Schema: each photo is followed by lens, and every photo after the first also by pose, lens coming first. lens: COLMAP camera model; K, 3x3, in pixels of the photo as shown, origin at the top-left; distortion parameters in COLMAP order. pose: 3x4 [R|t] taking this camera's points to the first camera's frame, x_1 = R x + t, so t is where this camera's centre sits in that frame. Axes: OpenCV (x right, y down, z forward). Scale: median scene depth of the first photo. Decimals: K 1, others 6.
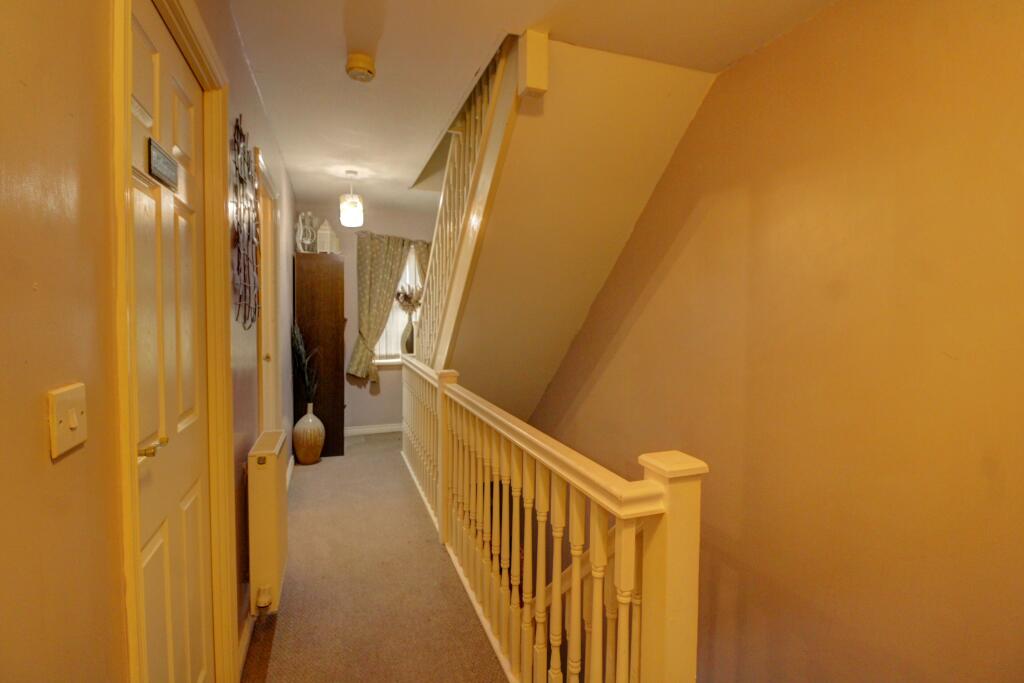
lens RADIAL K [[498.4, 0, 511.5], [0, 498.4, 338.4], [0, 0, 1]] dist [-0.025812, -0.001107]
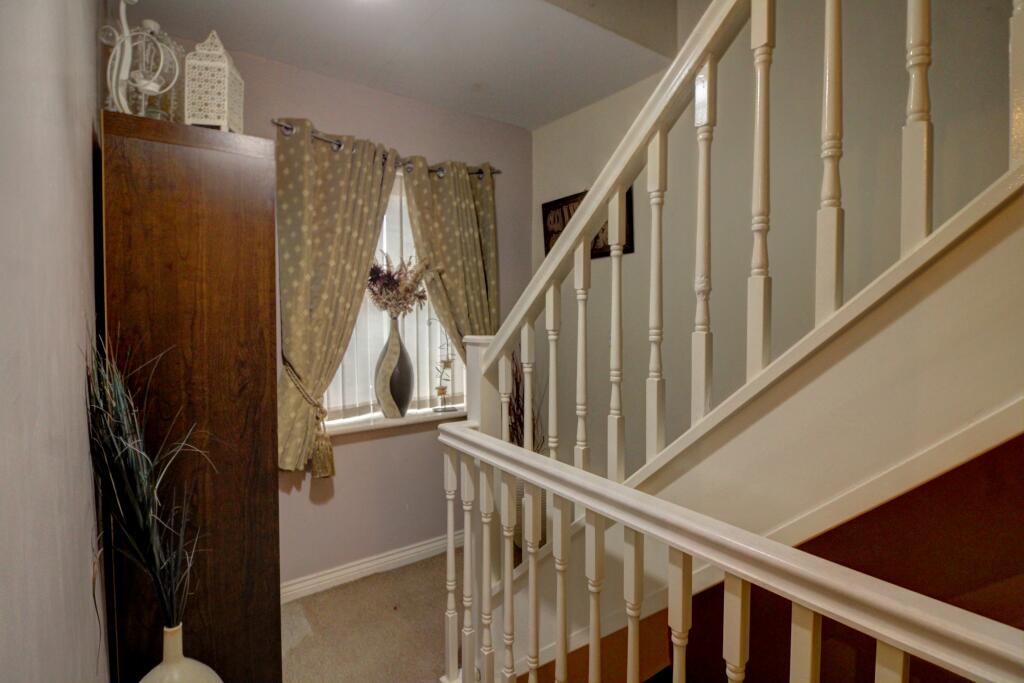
lens RADIAL K [[498.4, 0, 513.6], [0, 498.4, 336.8], [0, 0, 1]] dist [-0.025812, -0.001107]
pose [[0.960915, -0.016595, 0.276345, -0.236654], [0.017403, 0.999848, -0.000473, -0.029331], [-0.276296, 0.005263, 0.961058, 0.545988]]
